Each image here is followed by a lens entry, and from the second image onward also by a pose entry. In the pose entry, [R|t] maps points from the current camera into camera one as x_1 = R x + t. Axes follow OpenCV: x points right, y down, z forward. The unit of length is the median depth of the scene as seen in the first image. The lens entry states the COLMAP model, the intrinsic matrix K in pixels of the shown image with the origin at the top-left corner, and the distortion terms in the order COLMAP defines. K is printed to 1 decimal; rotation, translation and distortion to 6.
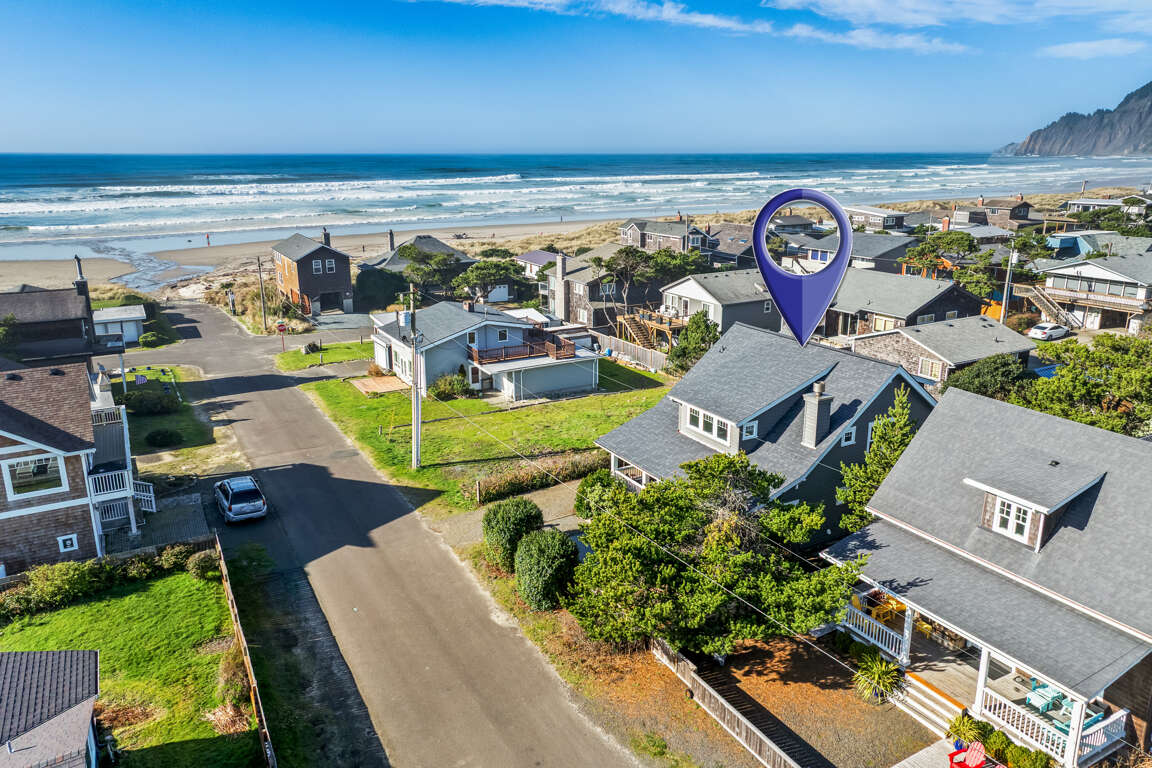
lens RADIAL K [[813.1, 0, 576.0], [0, 813.1, 384.0], [0, 0, 1]] dist [-0.001926, 0.000665]
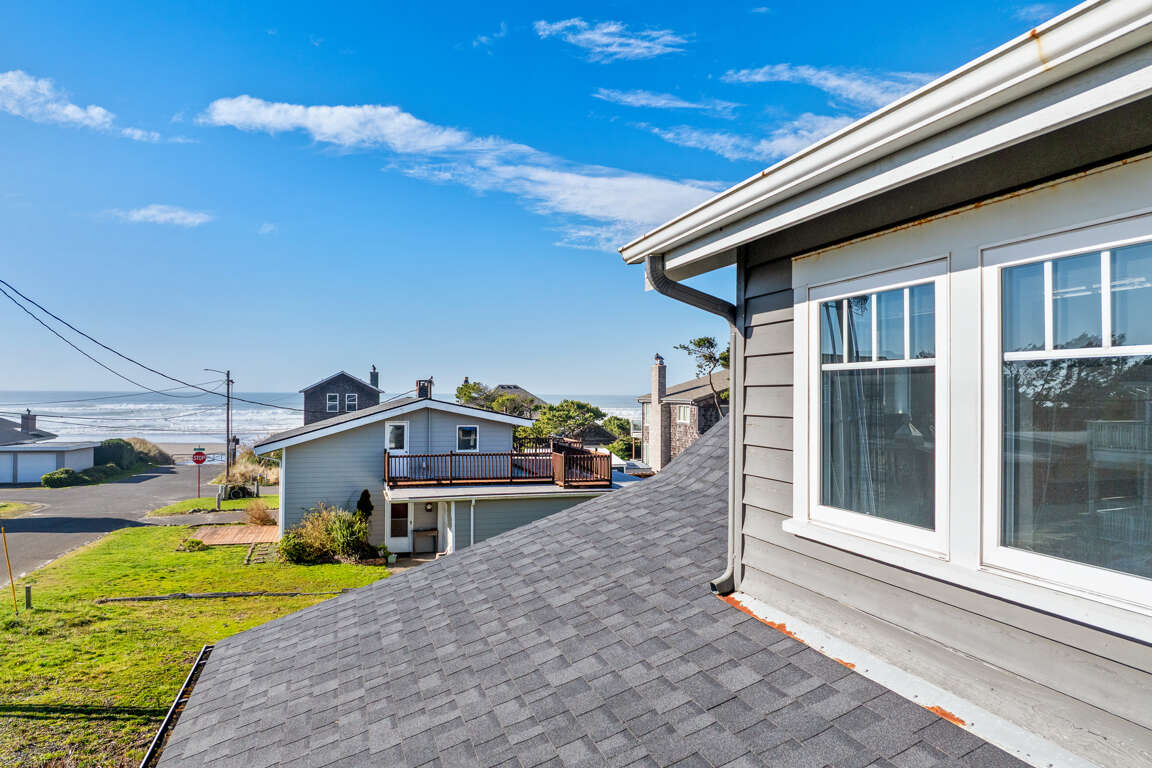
lens RADIAL K [[813.1, 0, 576.0], [0, 813.1, 384.0], [0, 0, 1]] dist [-0.001926, 0.000665]
pose [[0.971281, 0.005261, -0.237877, 0.069907], [-0.075172, 0.955335, -0.285805, 0.033708], [0.225749, 0.295479, 0.928294, 0.471668]]
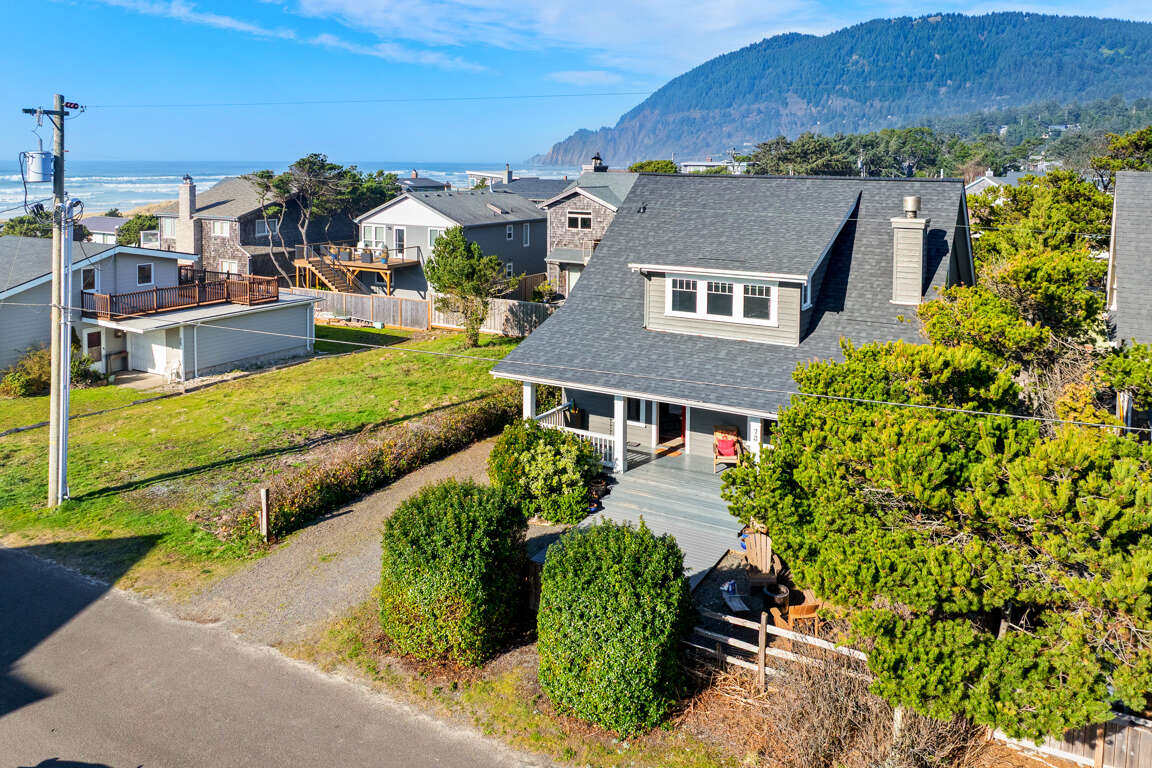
lens RADIAL K [[902.9, 0, 578.9], [0, 902.9, 193.8], [0, 0, 1]] dist [-0.026831, 0.000708]
pose [[0.863543, -0.010271, 0.504171, -0.120645], [0.132842, 0.969111, -0.207788, 0.048305], [-0.486463, 0.246409, 0.838234, 0.252740]]
